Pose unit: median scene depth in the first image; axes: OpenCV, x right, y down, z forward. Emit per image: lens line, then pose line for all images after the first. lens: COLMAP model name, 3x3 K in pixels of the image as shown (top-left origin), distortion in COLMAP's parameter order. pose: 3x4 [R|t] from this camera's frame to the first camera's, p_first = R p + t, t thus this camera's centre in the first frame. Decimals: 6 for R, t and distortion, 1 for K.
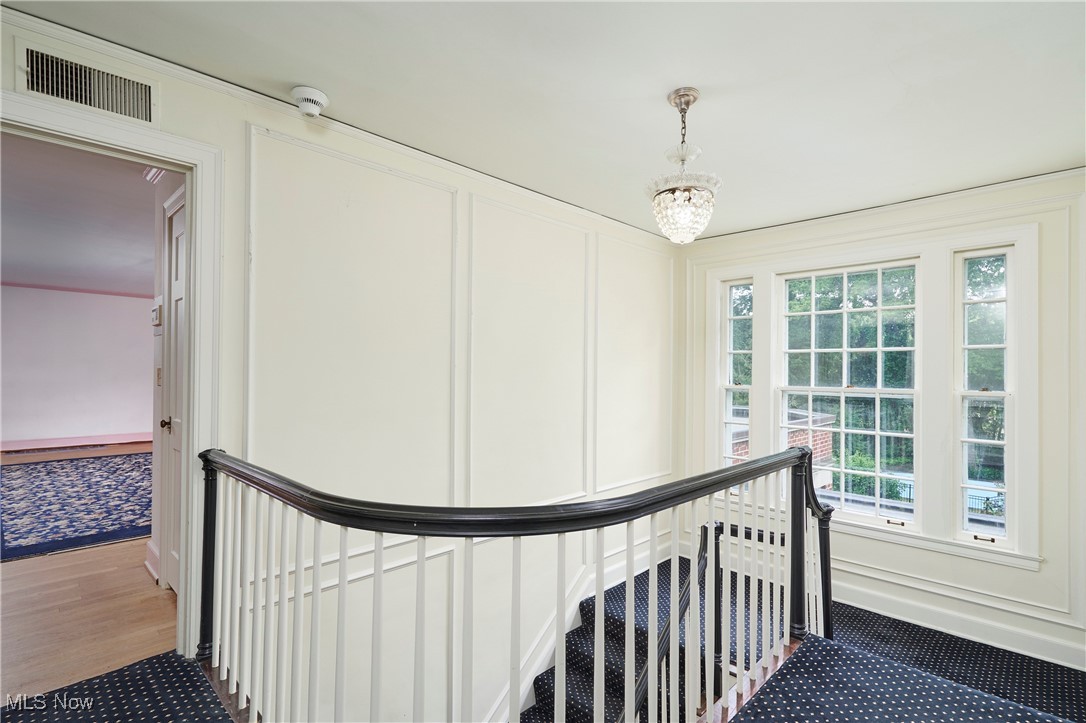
lens RADIAL K [[523.8, 0, 542.7], [0, 523.8, 365.6], [0, 0, 1]] dist [0.002939, 0.000145]
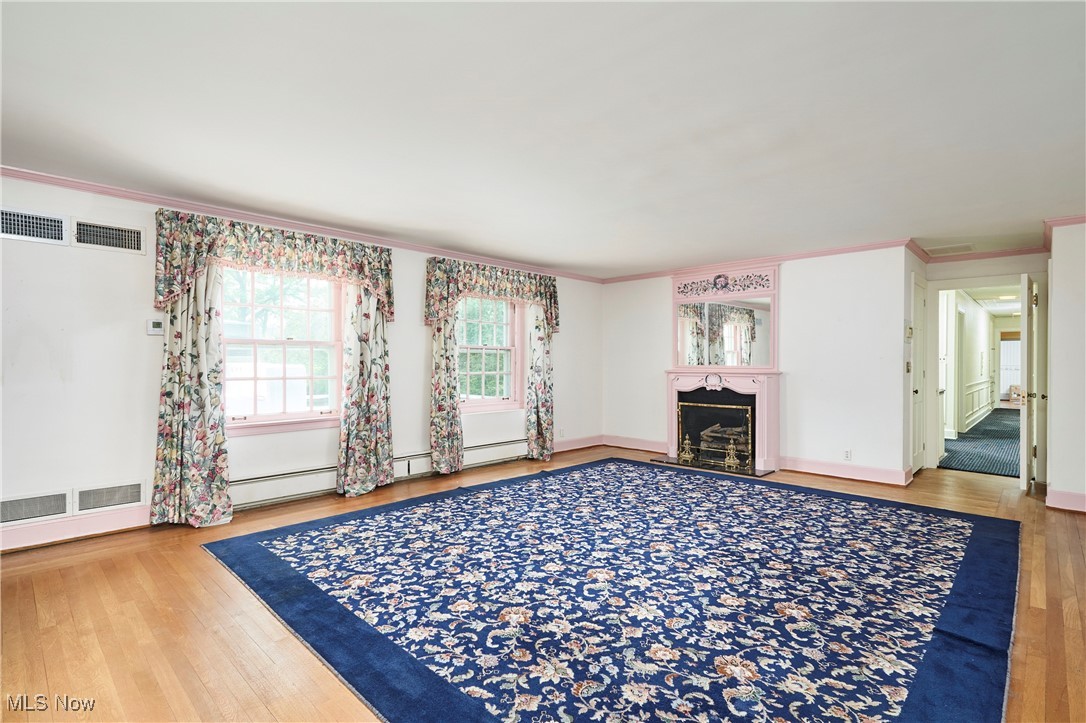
lens RADIAL K [[523.8, 0, 542.6], [0, 523.8, 362.4], [0, 0, 1]] dist [0.002939, 0.000145]
pose [[0.007485, -0.002876, 0.999968, -1.995436], [-0.012767, 0.999914, 0.002971, 0.009771], [-0.999890, -0.012789, 0.007448, 1.781814]]
